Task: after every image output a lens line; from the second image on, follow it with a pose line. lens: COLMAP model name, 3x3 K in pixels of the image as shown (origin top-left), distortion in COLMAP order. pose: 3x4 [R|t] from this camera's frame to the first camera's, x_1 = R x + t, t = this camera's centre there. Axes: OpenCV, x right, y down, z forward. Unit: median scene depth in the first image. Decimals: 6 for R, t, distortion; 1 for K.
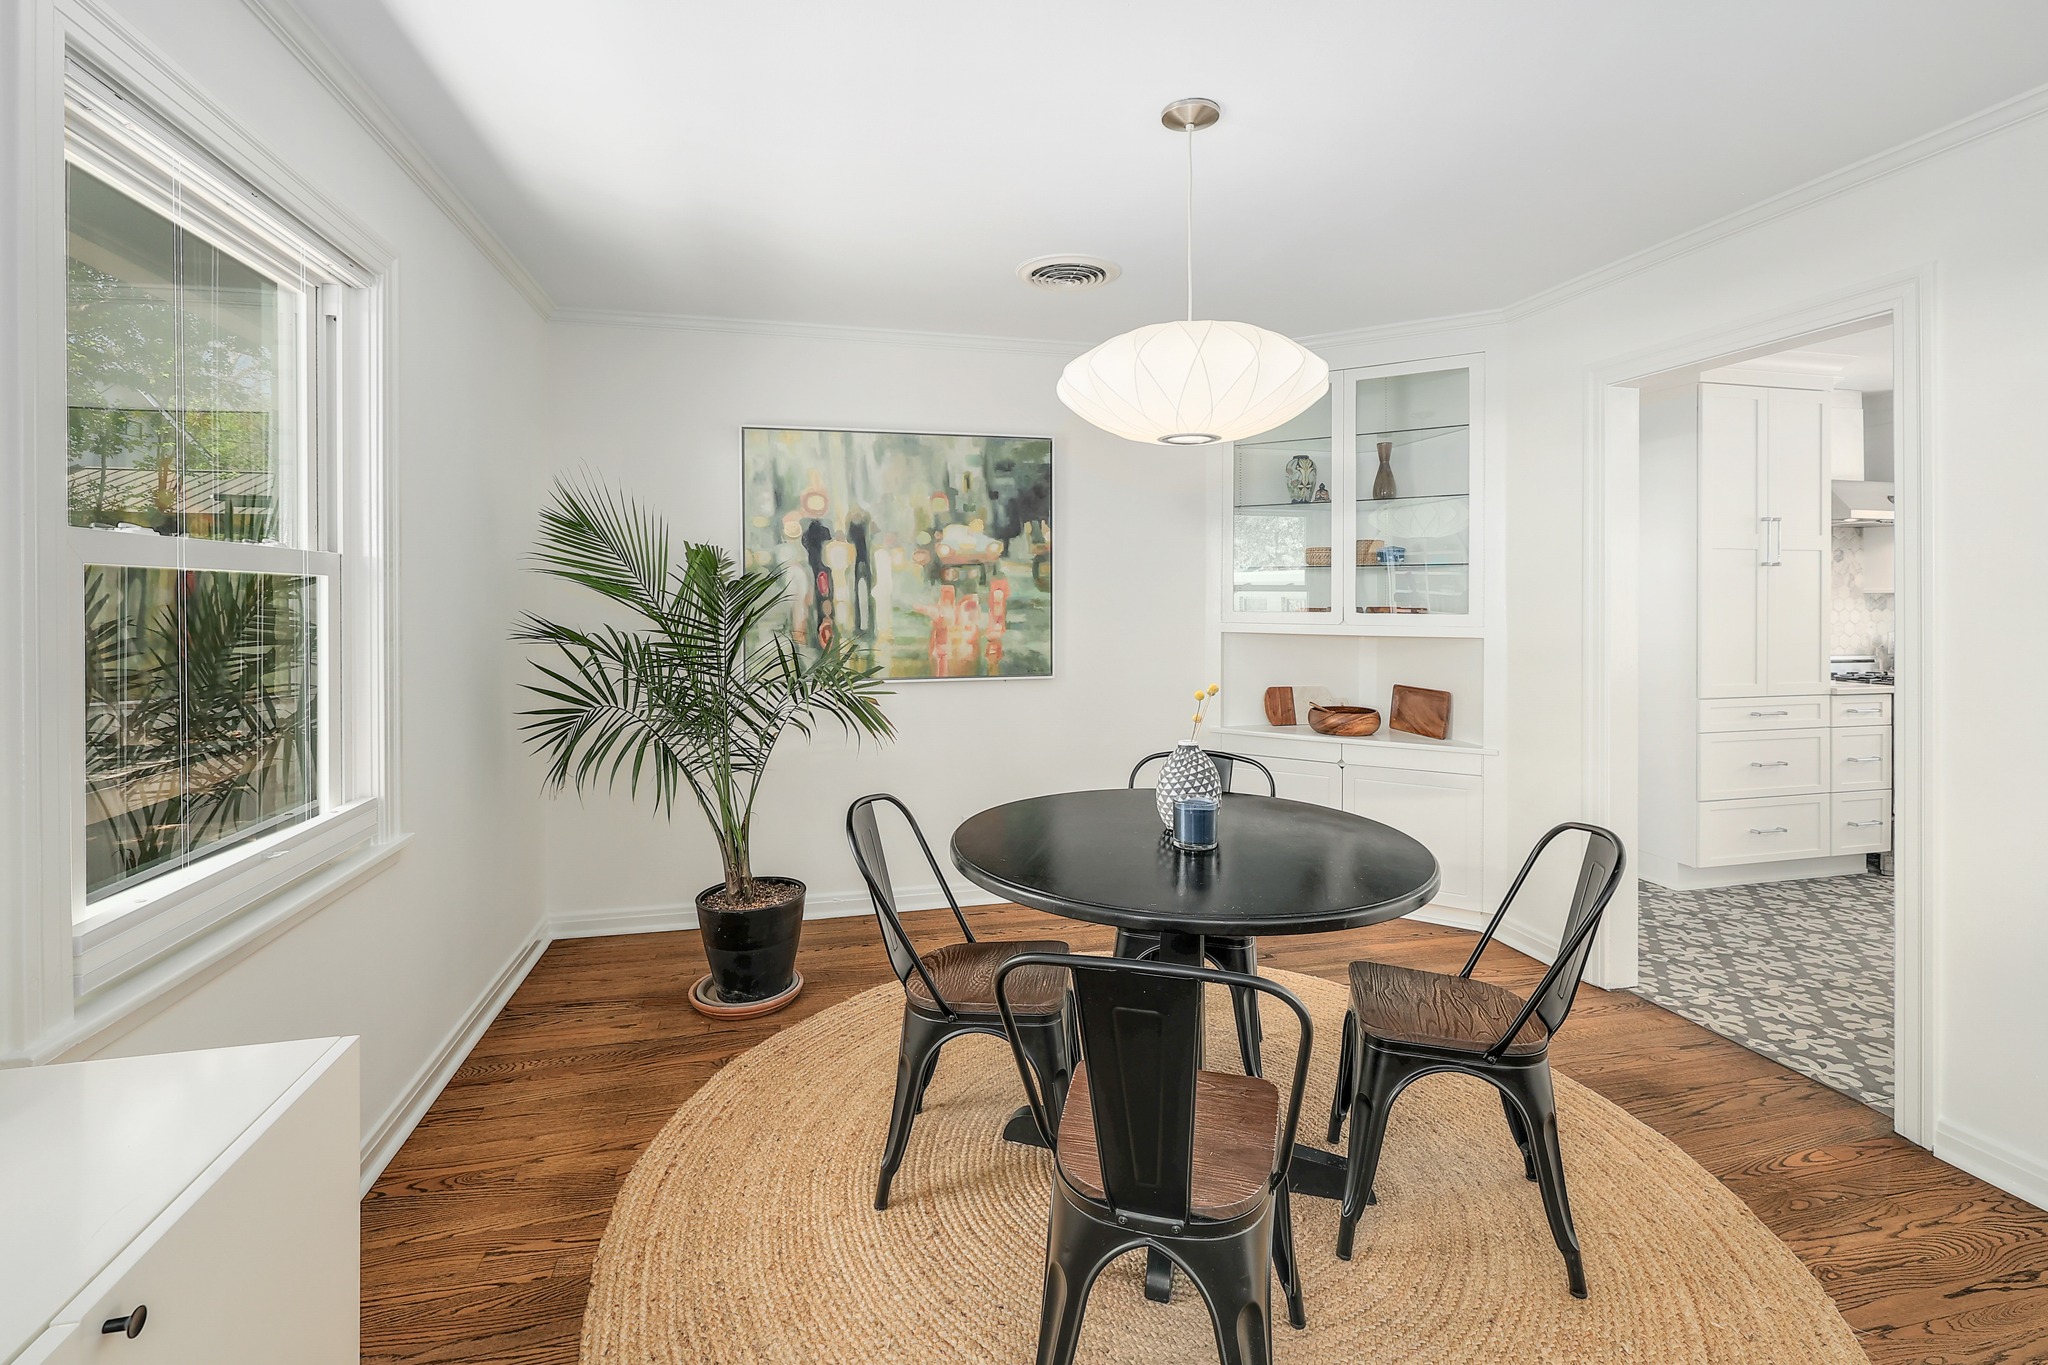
lens RADIAL K [[901.1, 0, 1022.6], [0, 901.1, 595.3], [0, 0, 1]] dist [-0.001181, -0.000318]
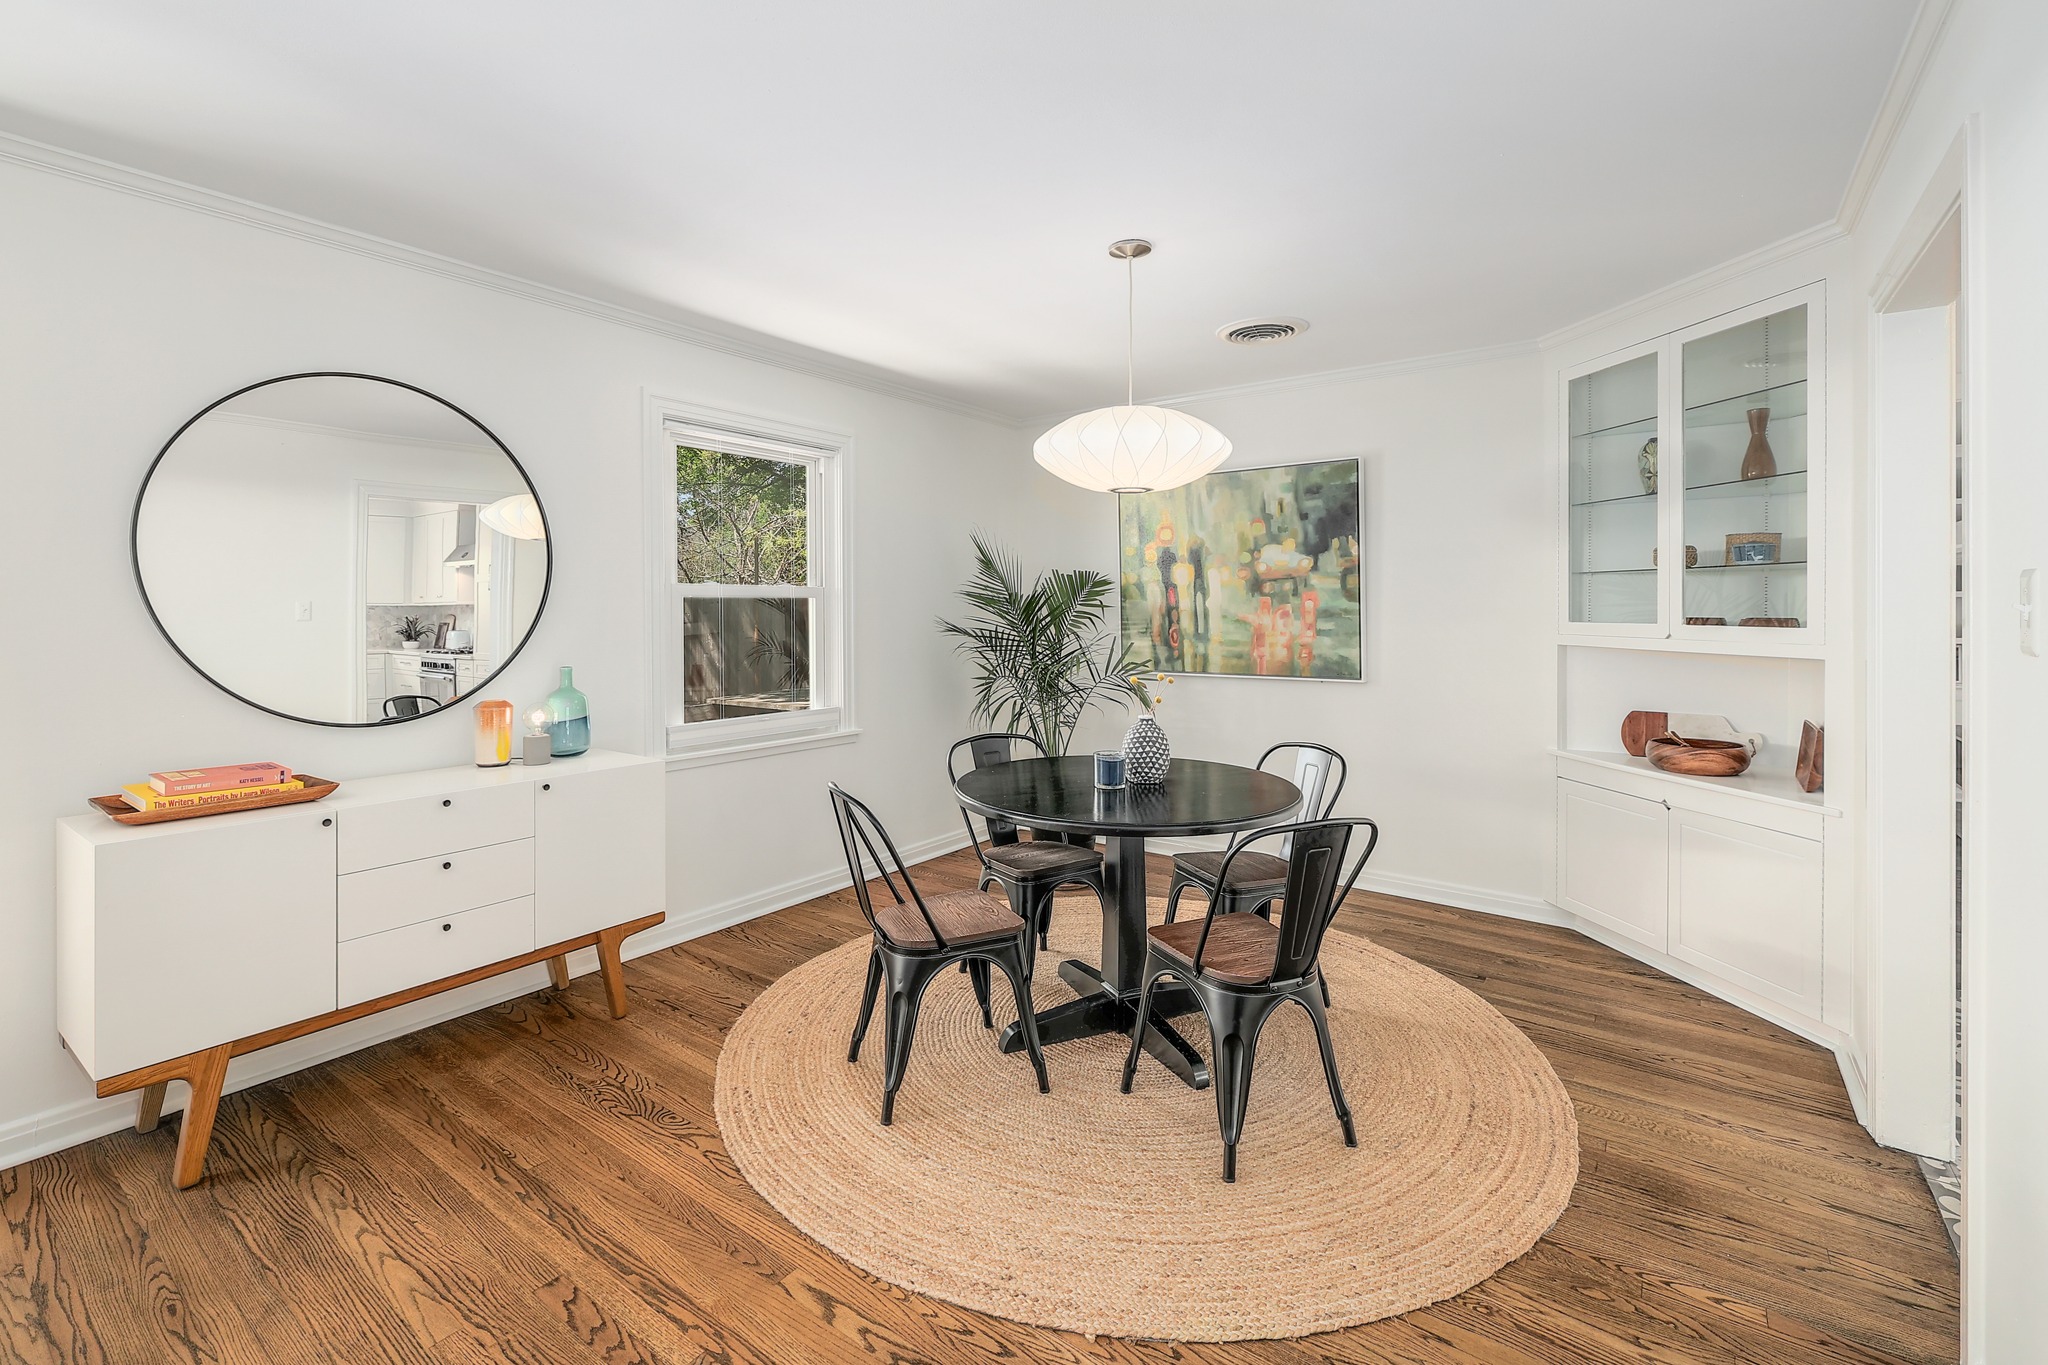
lens RADIAL K [[899.0, 0, 1022.9], [0, 899.0, 609.2], [0, 0, 1]] dist [0.000014, 0.000154]
pose [[0.647800, -0.000529, -0.761810, 0.603151], [0.001629, 0.999998, 0.000691, 0.003660], [0.761808, -0.001689, 0.647800, 0.003090]]
